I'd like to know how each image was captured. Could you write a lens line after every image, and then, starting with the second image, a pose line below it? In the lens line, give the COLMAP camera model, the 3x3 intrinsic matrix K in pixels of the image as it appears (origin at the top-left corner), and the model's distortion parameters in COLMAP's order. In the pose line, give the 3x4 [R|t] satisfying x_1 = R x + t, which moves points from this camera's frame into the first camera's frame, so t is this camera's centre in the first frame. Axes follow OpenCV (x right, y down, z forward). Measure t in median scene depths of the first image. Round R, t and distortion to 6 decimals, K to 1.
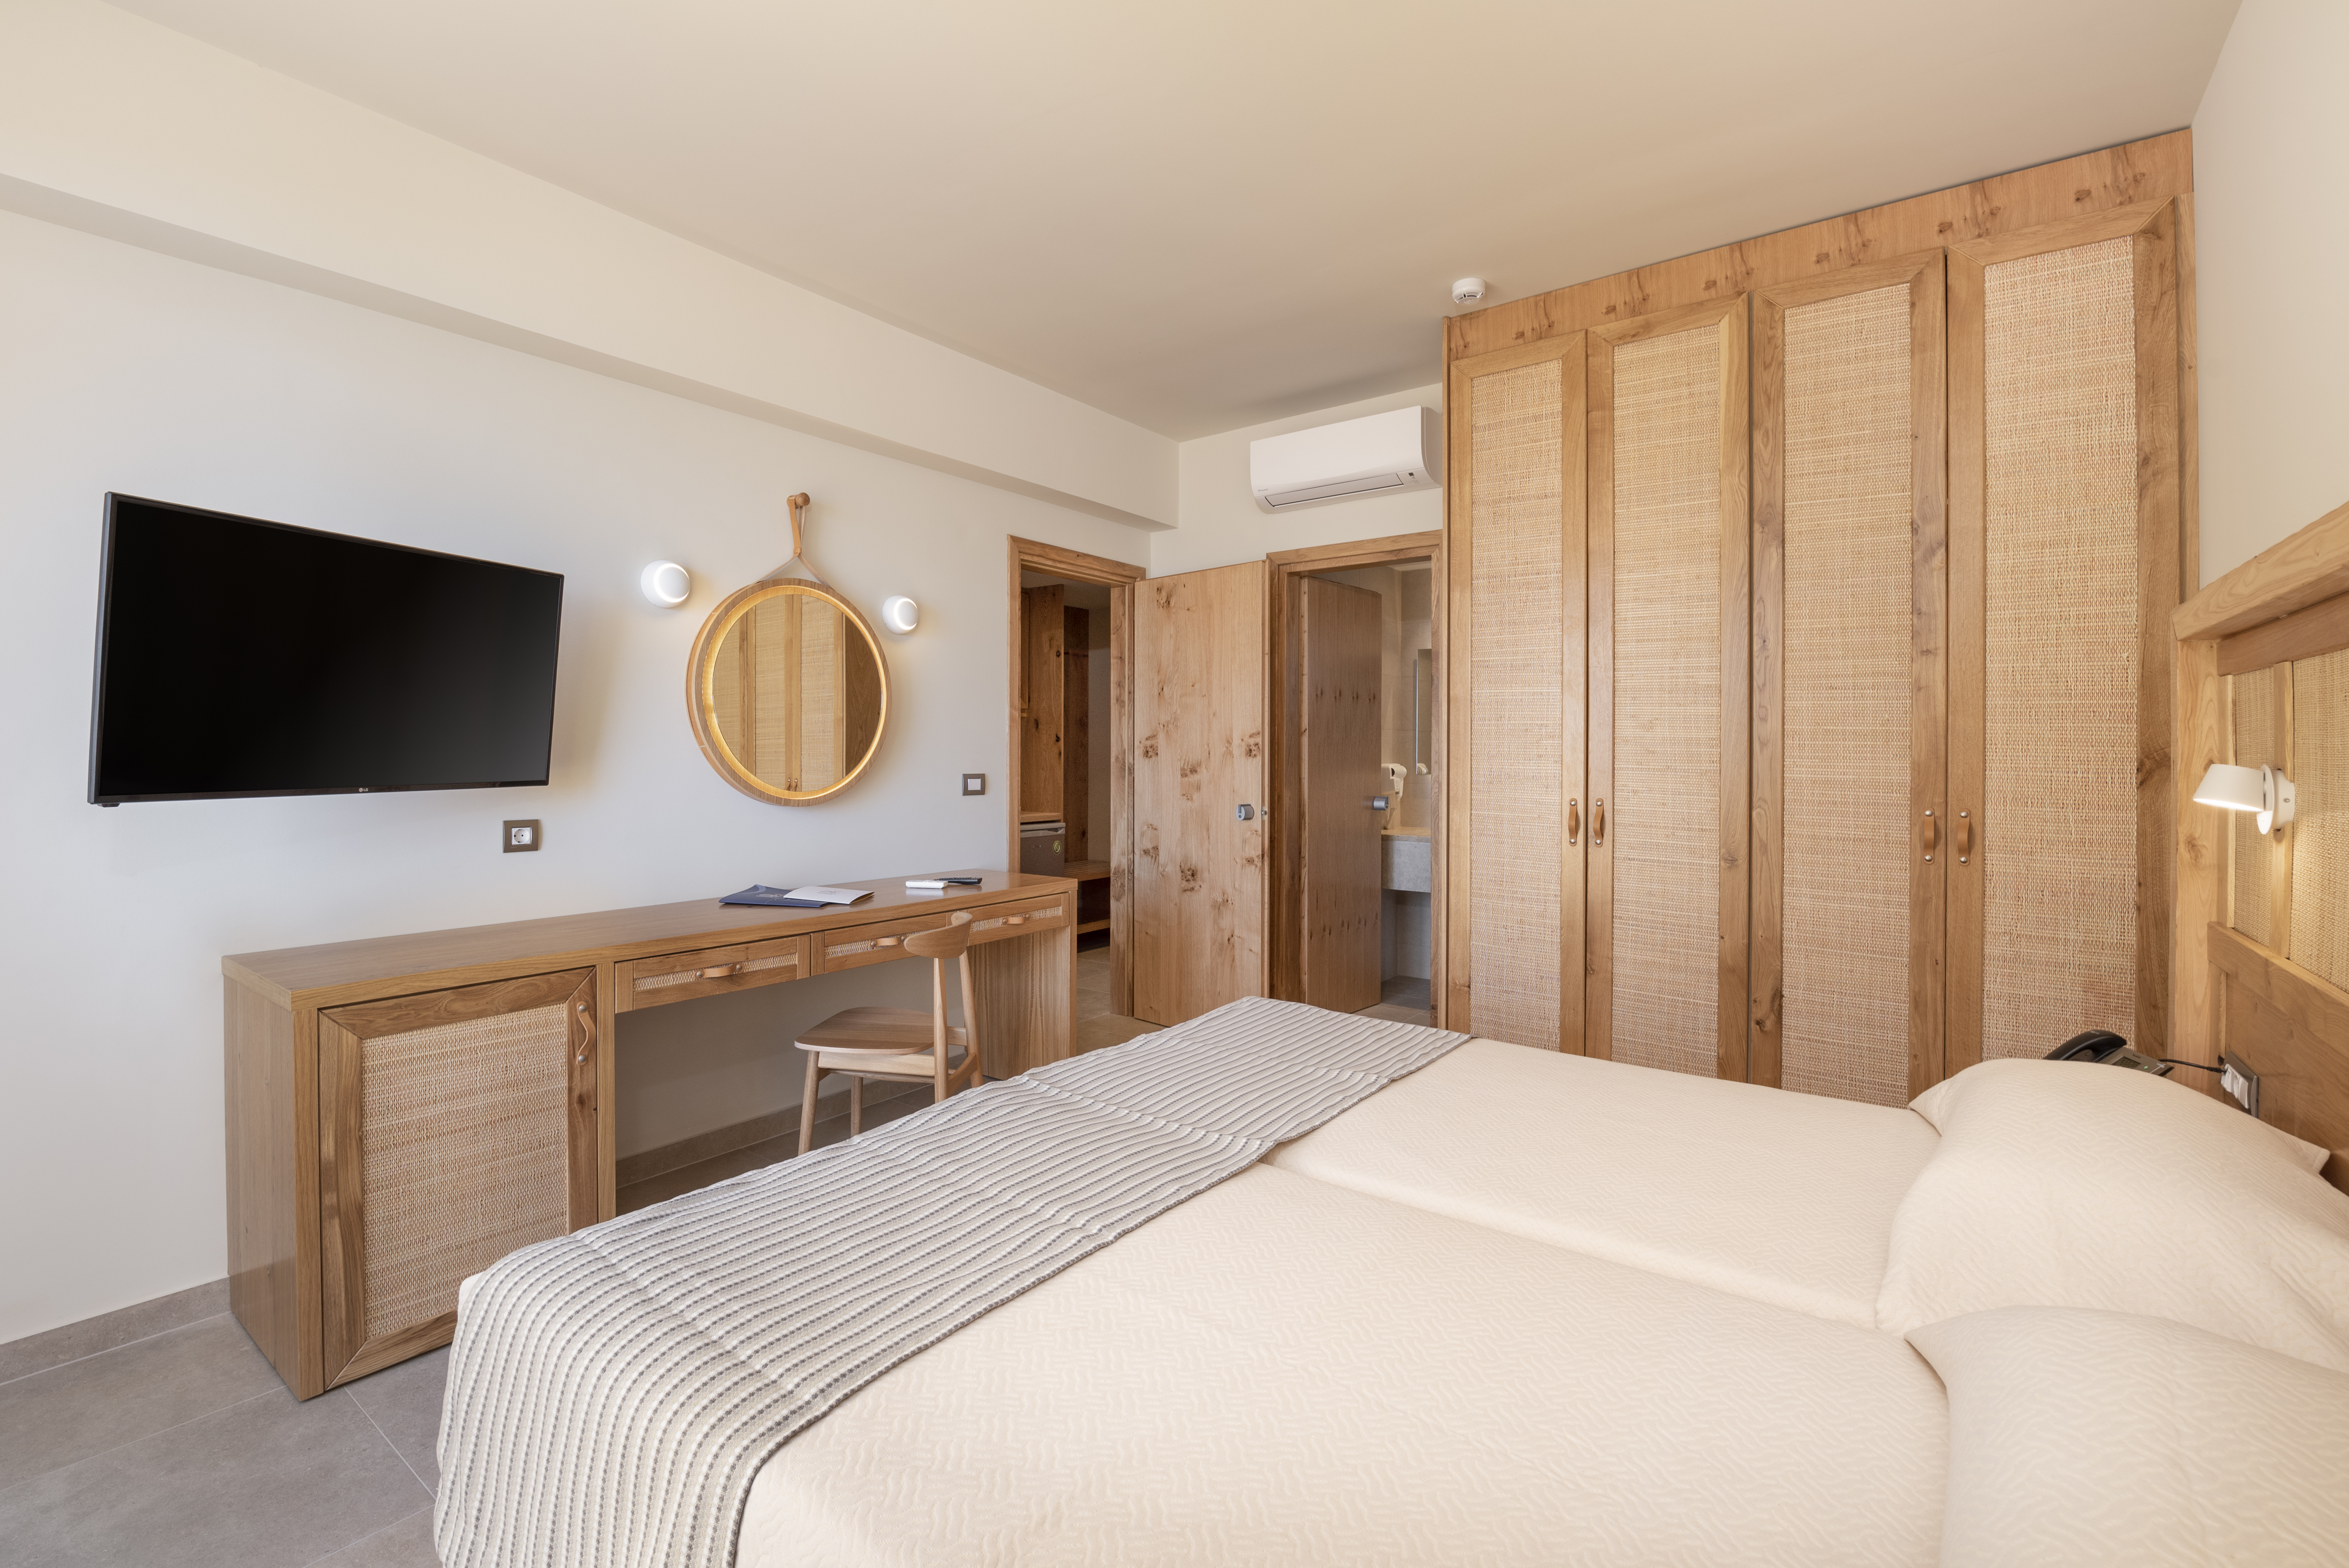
lens RADIAL K [[1034.2, 0, 1168.4], [0, 1034.2, 771.0], [0, 0, 1]] dist [0.000004, 0.000000]
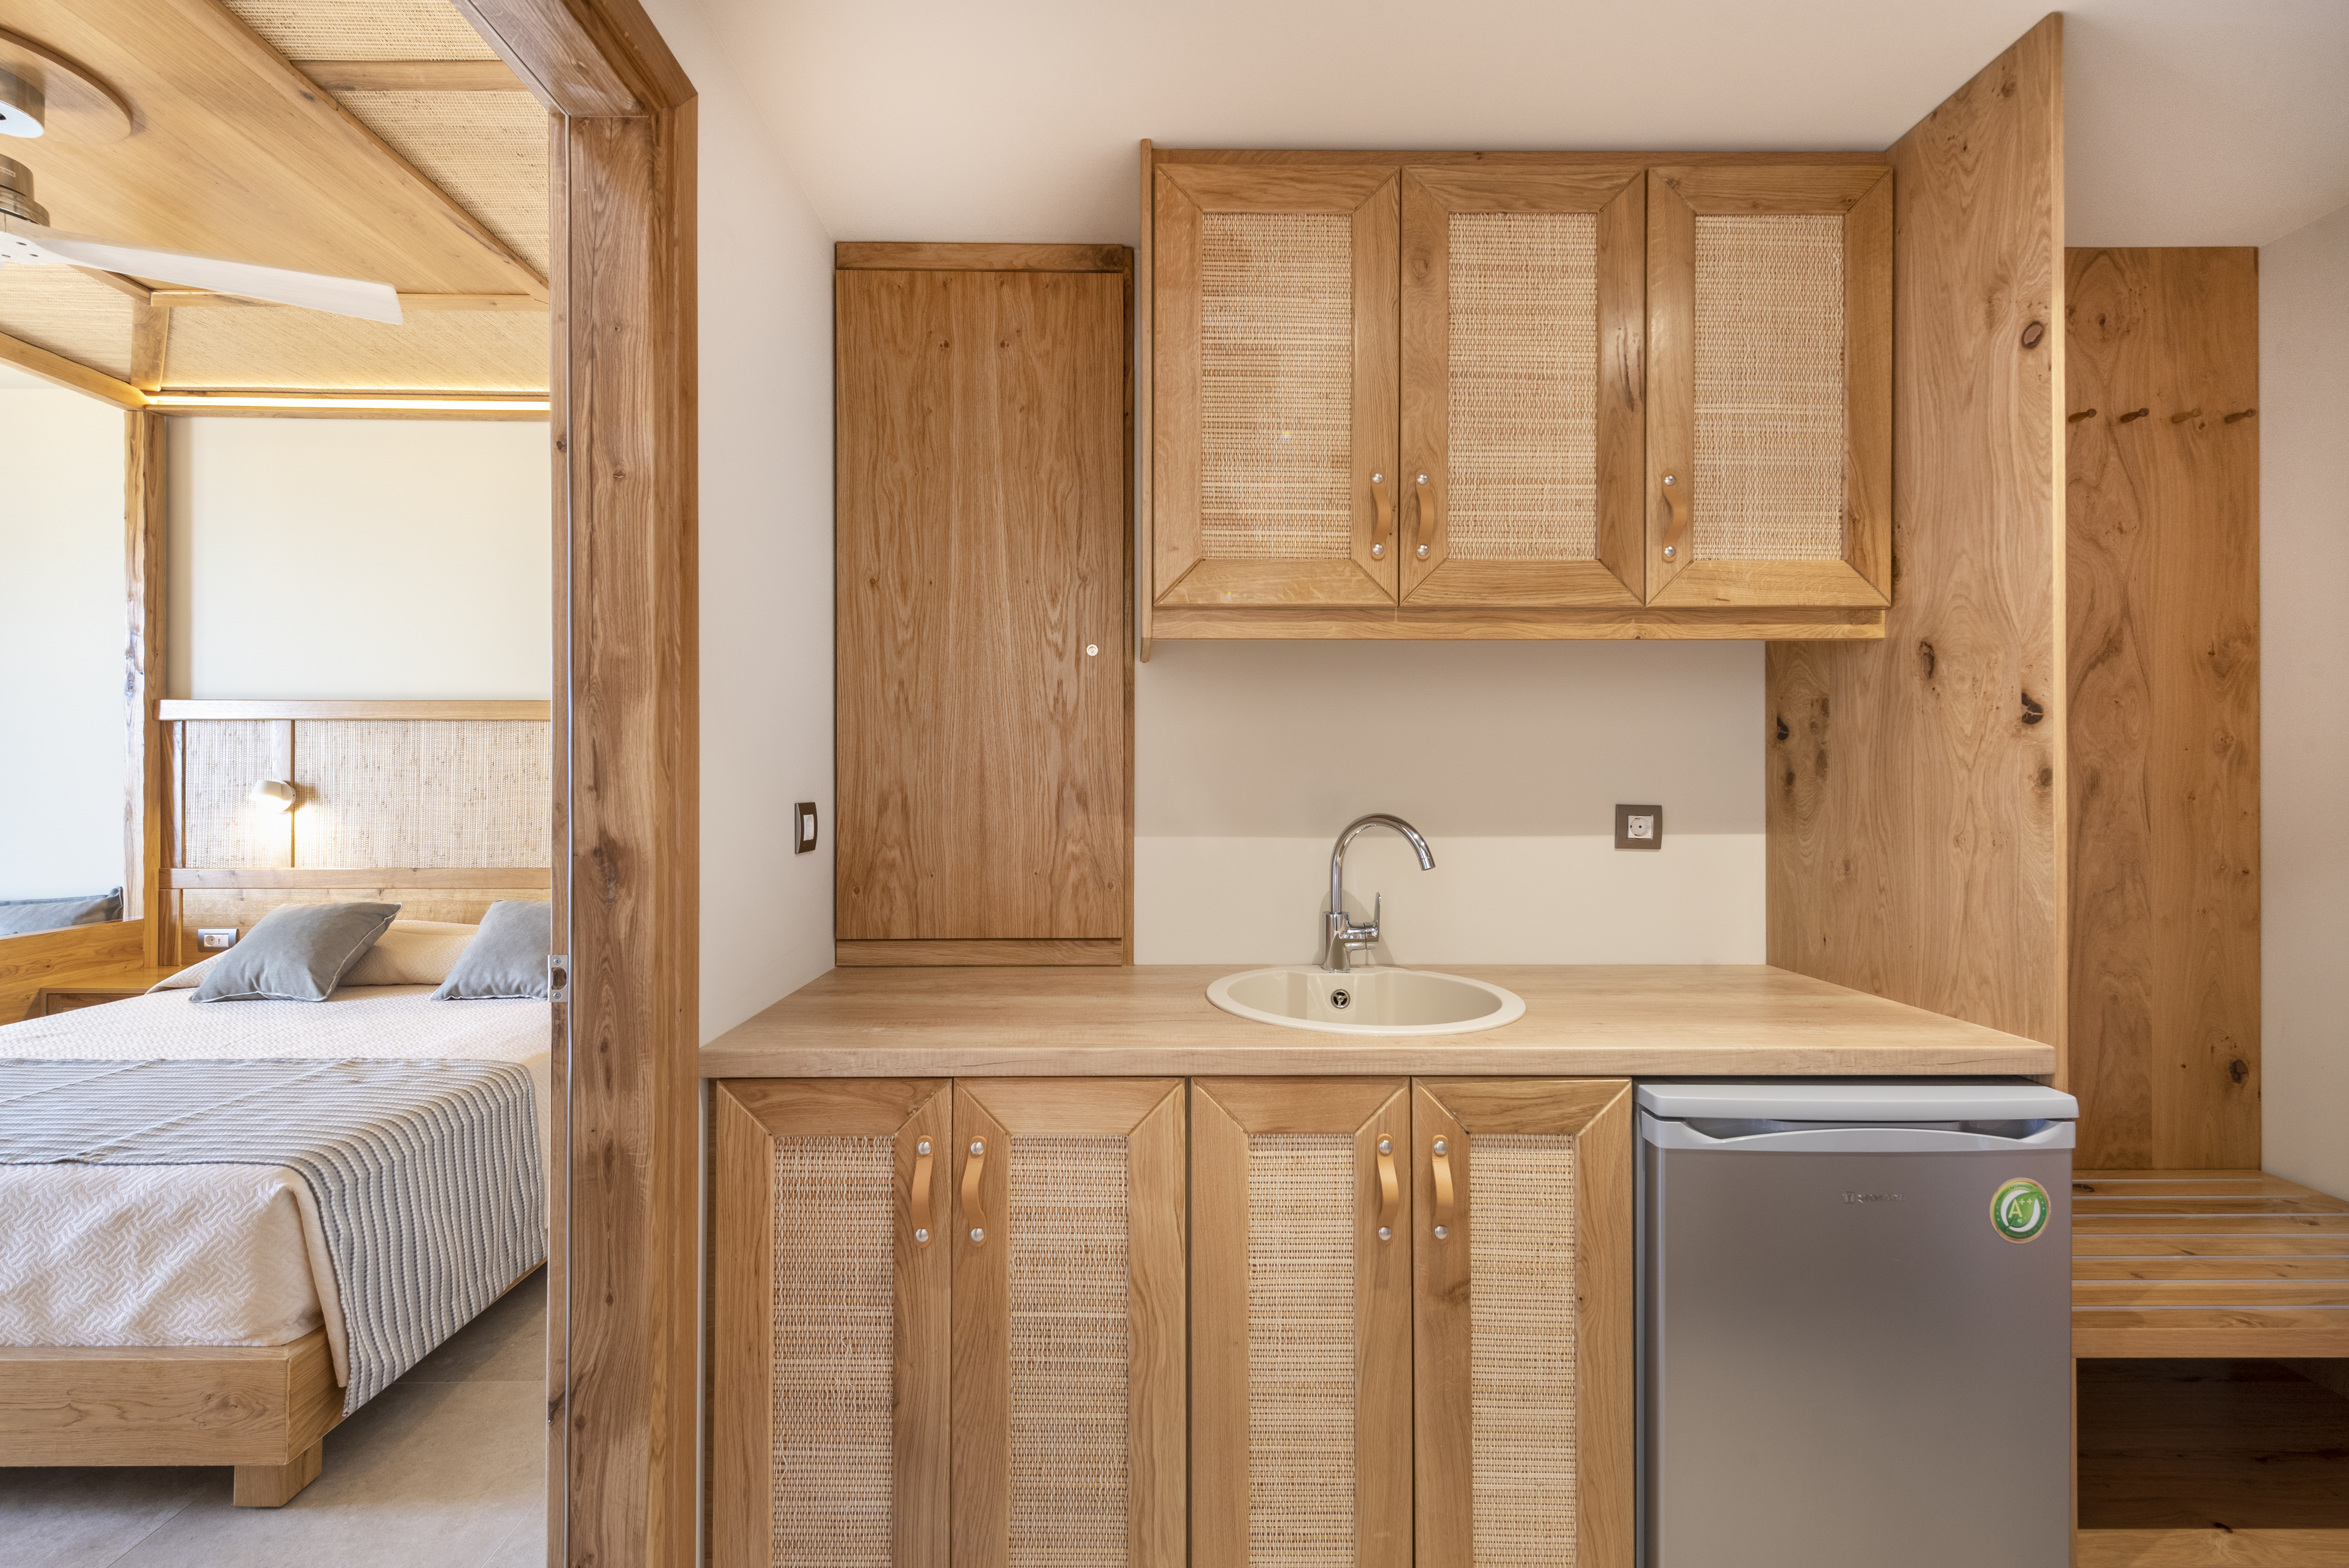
lens RADIAL K [[960.2, 0, 1171.3], [0, 960.2, 782.4], [0, 0, 1]] dist [0.002932, 0.000224]
pose [[0.586053, -0.007263, -0.810240, -0.046669], [-0.003852, 0.999924, -0.011749, -0.012408], [0.810263, 0.010006, 0.585980, 0.722658]]
